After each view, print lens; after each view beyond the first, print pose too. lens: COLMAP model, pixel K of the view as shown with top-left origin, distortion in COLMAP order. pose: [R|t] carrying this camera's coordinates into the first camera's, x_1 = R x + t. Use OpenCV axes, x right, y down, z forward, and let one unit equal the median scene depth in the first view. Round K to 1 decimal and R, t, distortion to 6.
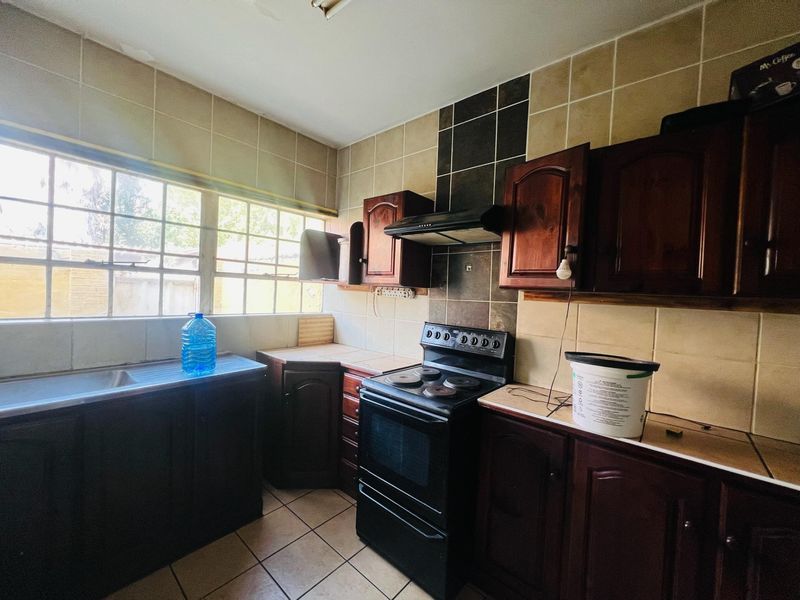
lens RADIAL K [[321.5, 0, 399.9], [0, 321.5, 298.5], [0, 0, 1]] dist [-0.002257, 0.000511]
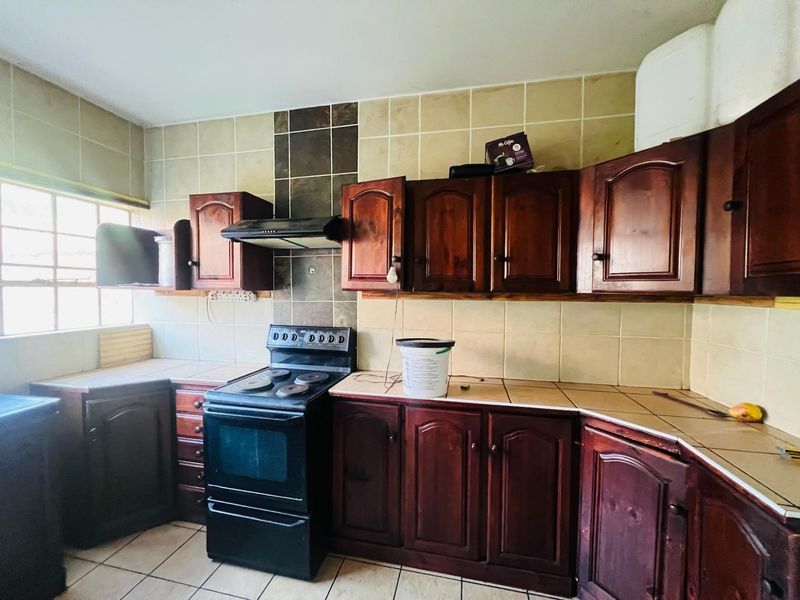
lens RADIAL K [[321.5, 0, 399.6], [0, 321.5, 298.9], [0, 0, 1]] dist [-0.002257, 0.000511]
pose [[0.876920, -0.053048, 0.477699, -0.050818], [0.043526, 0.998572, 0.030989, -0.025091], [-0.478661, -0.006383, 0.877977, -0.087191]]
